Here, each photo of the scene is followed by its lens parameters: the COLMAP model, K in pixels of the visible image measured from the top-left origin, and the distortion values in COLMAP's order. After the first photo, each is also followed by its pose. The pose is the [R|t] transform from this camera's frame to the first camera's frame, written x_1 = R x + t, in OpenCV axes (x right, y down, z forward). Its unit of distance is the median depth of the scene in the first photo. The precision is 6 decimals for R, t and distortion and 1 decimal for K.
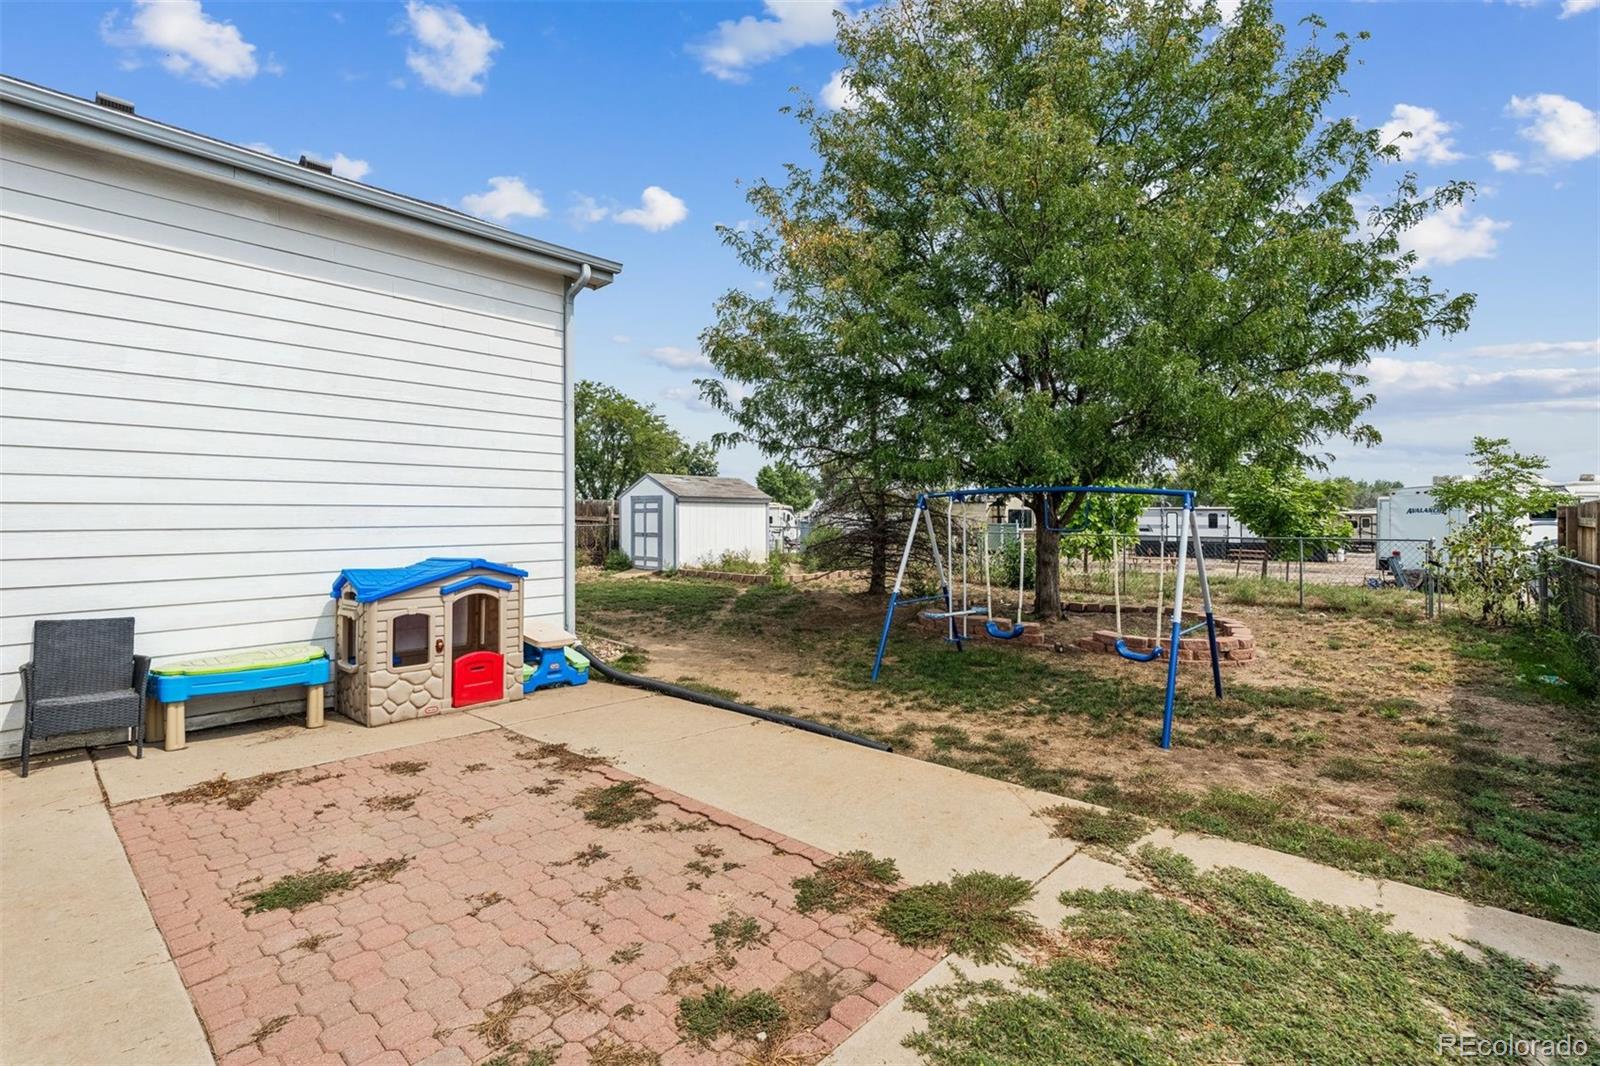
lens RADIAL K [[735.2, 0, 803.8], [0, 735.2, 515.6], [0, 0, 1]] dist [-0.002564, -0.000279]
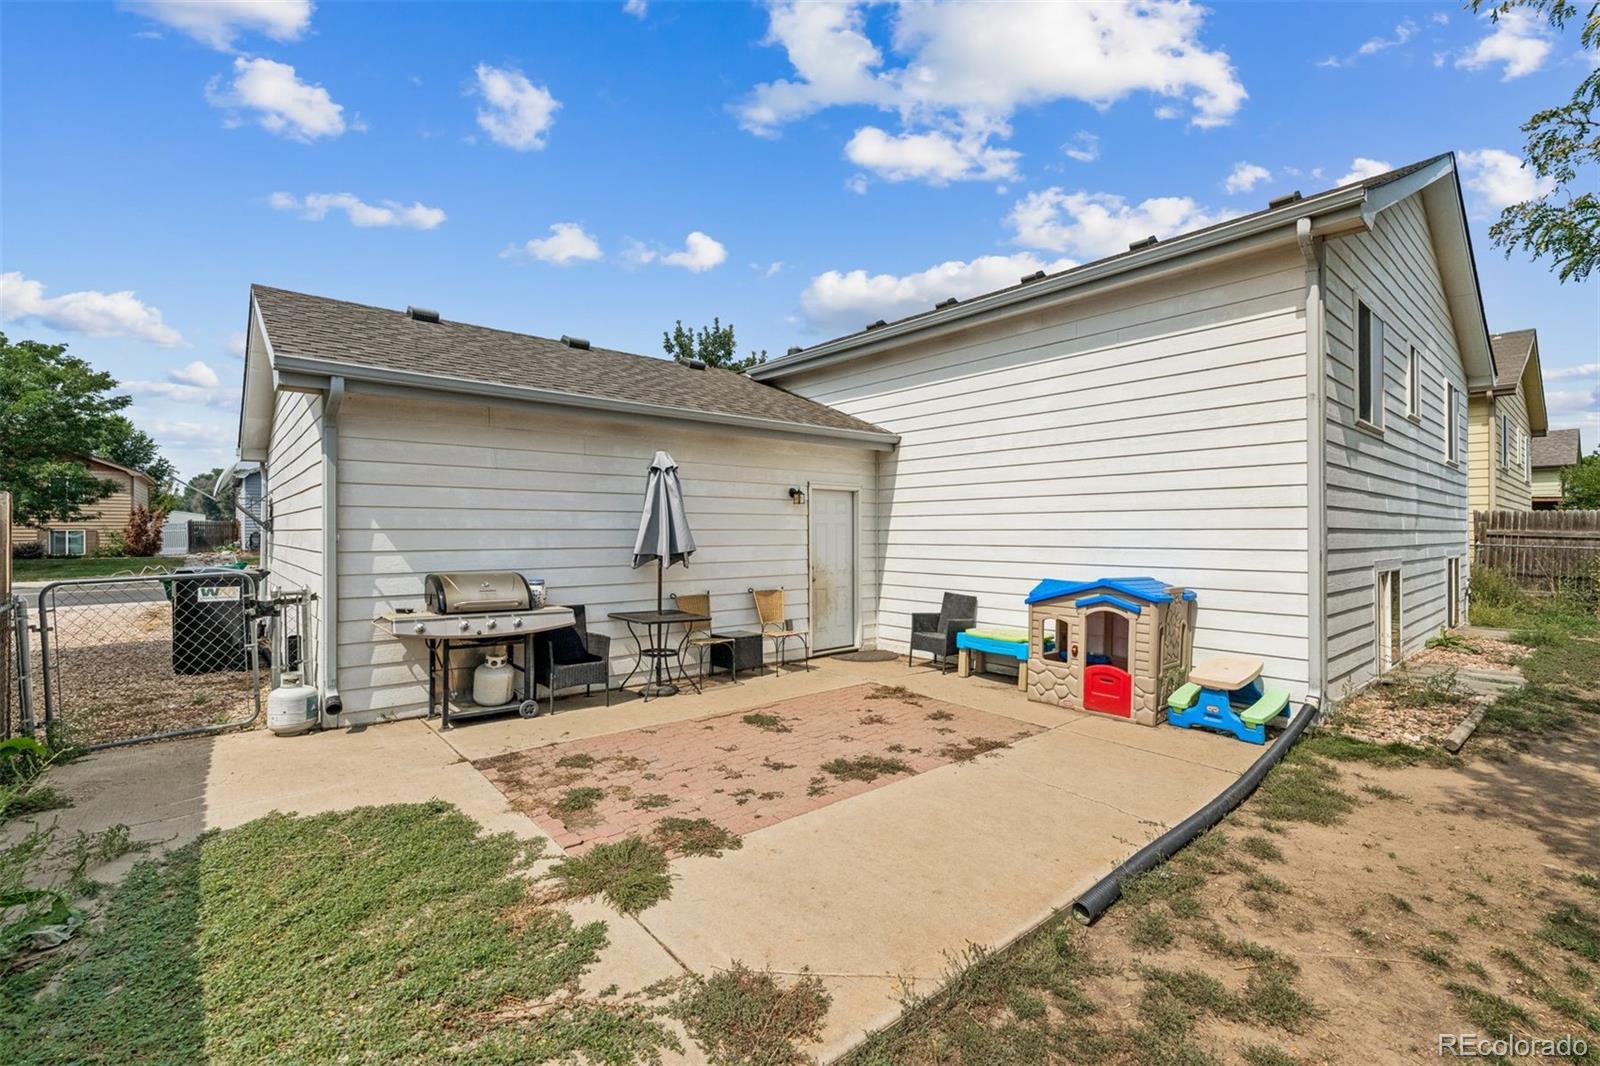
lens RADIAL K [[703.6, 0, 811.0], [0, 703.6, 532.9], [0, 0, 1]] dist [0.000404, -0.000571]
pose [[-0.131982, 0.001912, -0.991250, 1.168219], [-0.000314, 0.999998, 0.001970, -0.019242], [0.991252, 0.000571, -0.131981, 1.298298]]
